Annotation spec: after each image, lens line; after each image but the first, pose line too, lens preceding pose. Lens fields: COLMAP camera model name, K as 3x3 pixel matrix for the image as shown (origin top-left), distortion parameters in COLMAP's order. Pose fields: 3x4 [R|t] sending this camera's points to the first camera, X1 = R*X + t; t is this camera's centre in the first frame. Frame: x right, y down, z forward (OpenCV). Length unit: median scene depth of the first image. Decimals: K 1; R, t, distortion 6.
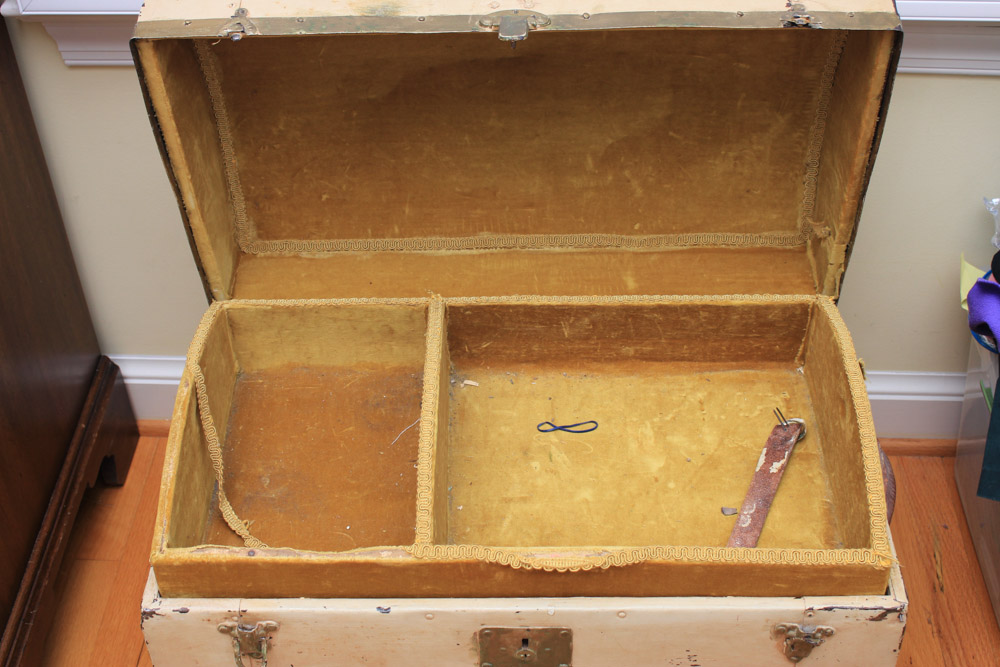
lens RADIAL K [[1380.4, 0, 497.4], [0, 1380.4, 326.9], [0, 0, 1]] dist [-0.038650, 0.000000]
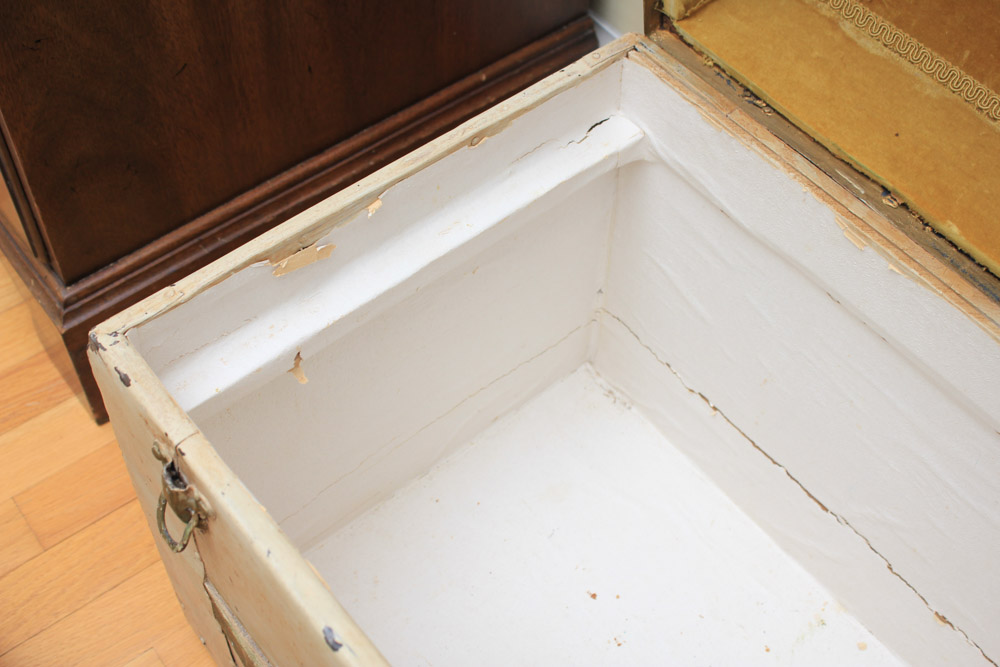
lens RADIAL K [[1292.8, 0, 498.1], [0, 1292.8, 324.3], [0, 0, 1]] dist [-0.050835, 0.000000]
pose [[0.646779, 0.632950, -0.425502, 0.068546], [-0.541331, 0.773986, 0.328491, -0.057275], [0.537251, 0.017876, 0.843233, 0.527132]]
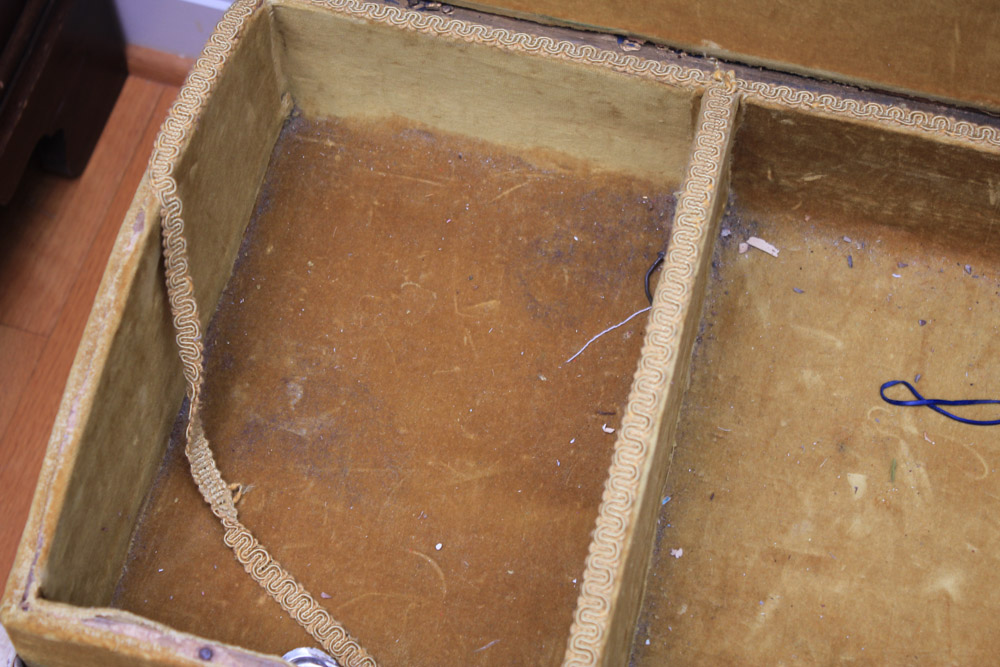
lens RADIAL K [[2157.4, 0, 503.3], [0, 2157.4, 330.9], [0, 0, 1]] dist [0.069109, 0.000000]
pose [[0.970949, 0.216236, -0.102470, -0.023653], [-0.170944, 0.926471, 0.335306, -0.164733], [0.167440, -0.308048, 0.936520, 0.296358]]
